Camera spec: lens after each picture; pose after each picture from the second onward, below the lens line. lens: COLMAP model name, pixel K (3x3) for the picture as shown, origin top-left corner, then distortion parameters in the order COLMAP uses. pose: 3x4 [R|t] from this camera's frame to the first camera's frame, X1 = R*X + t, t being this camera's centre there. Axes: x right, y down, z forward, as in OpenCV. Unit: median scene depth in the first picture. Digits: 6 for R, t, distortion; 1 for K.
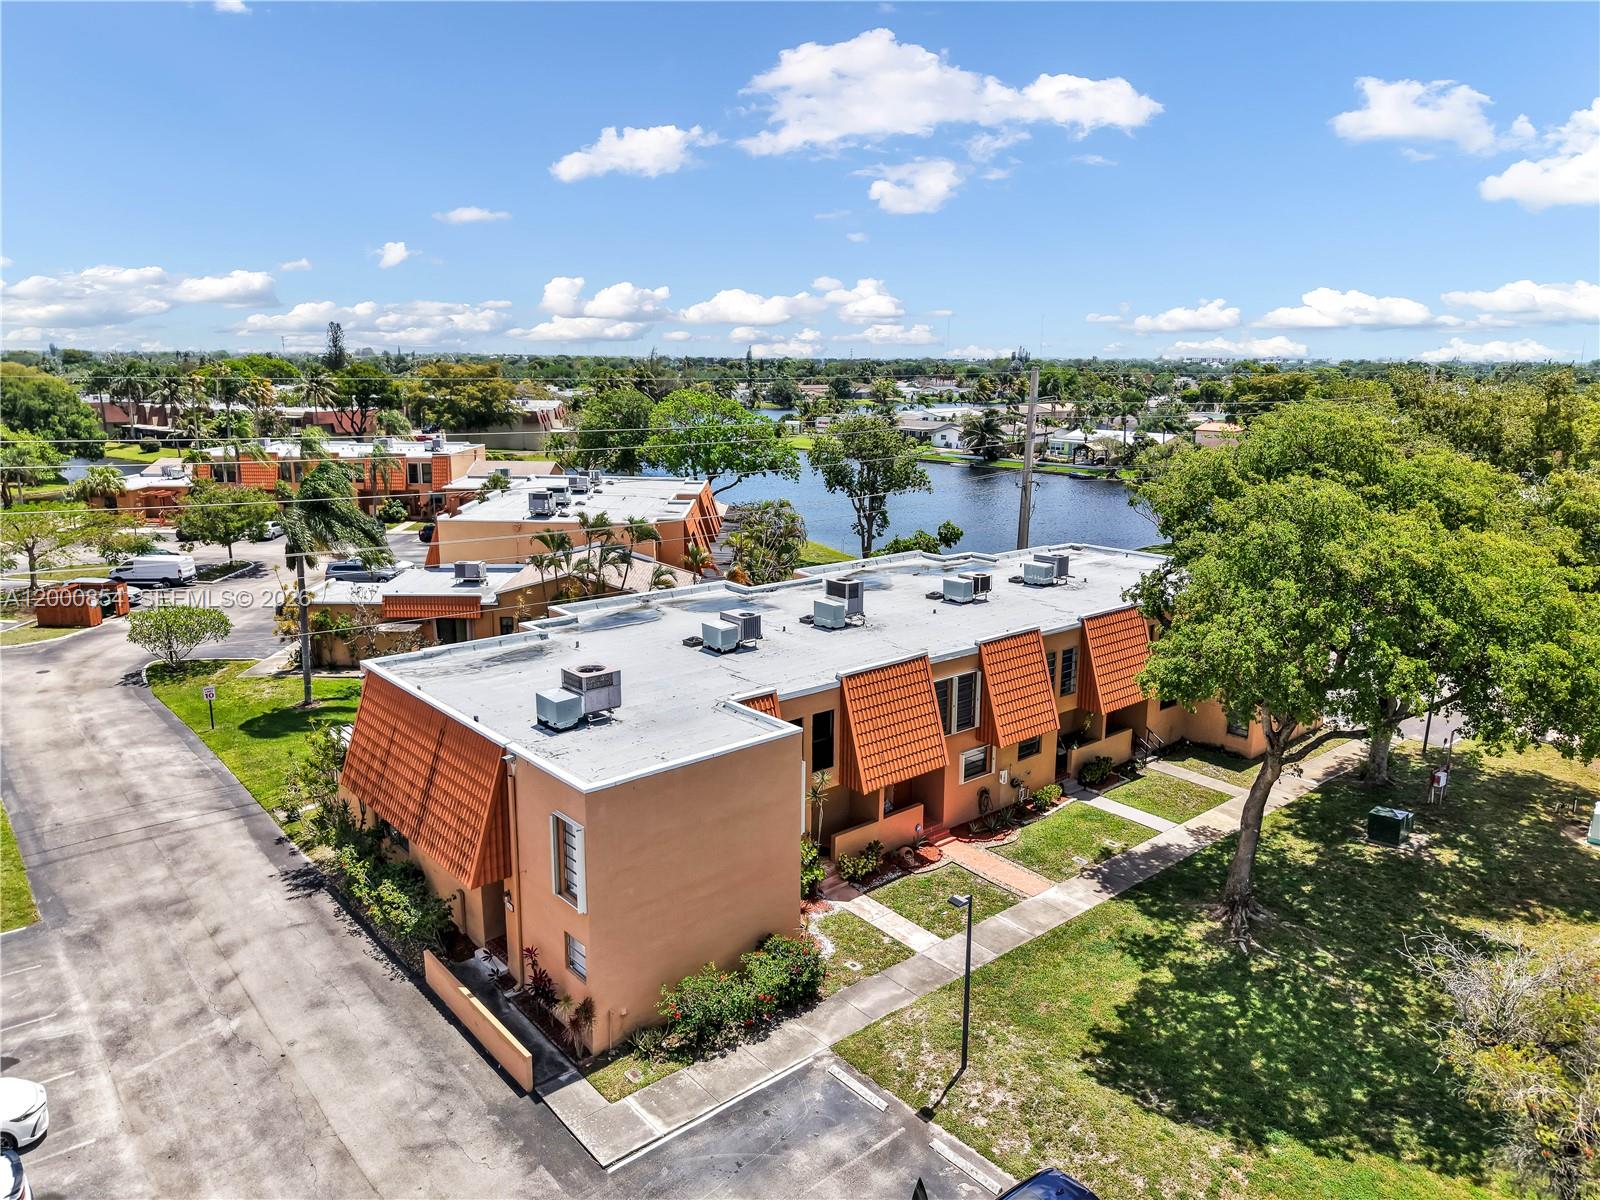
lens RADIAL K [[1116.1, 0, 792.0], [0, 1116.1, 598.6], [0, 0, 1]] dist [0.020228, -0.008782]
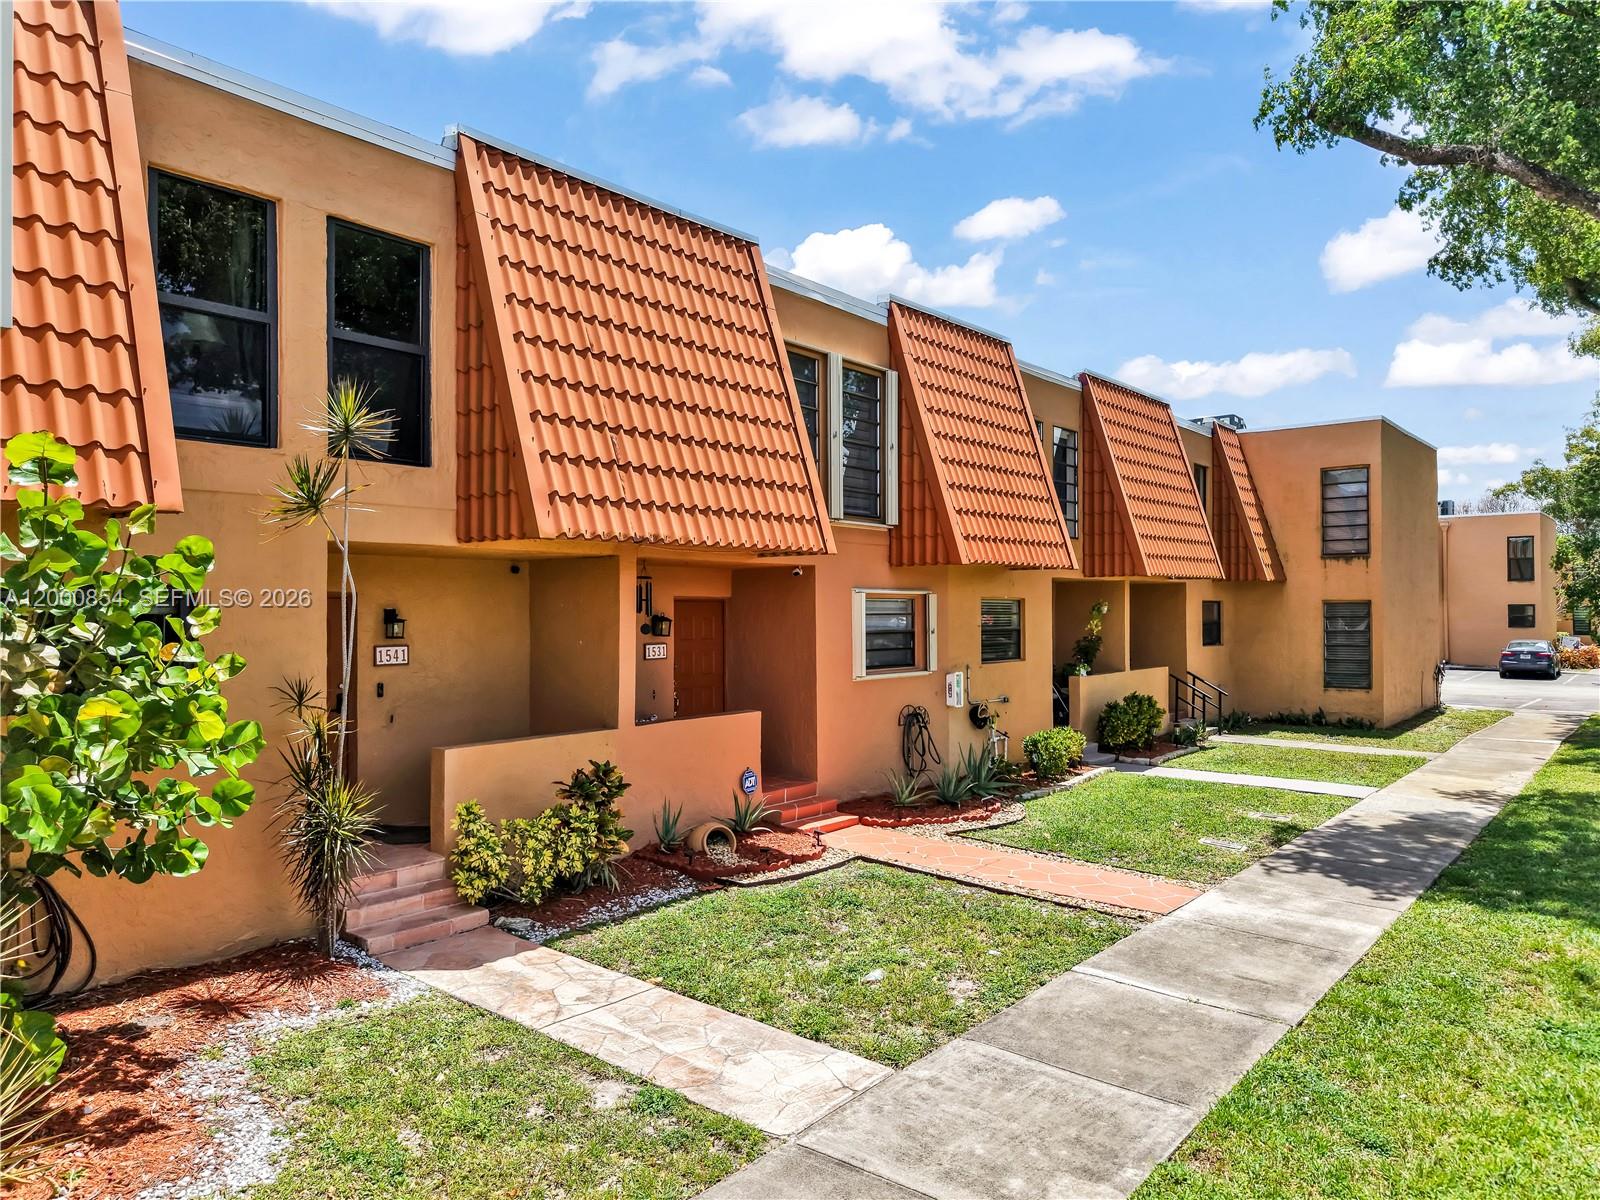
lens RADIAL K [[1116.1, 0, 812.4], [0, 1116.1, 596.8], [0, 0, 1]] dist [0.020228, -0.008782]
pose [[0.981546, -0.000704, 0.191226, 0.070191], [0.042056, 0.976304, -0.212275, 0.226226], [-0.186545, 0.216400, 0.958317, 0.677623]]
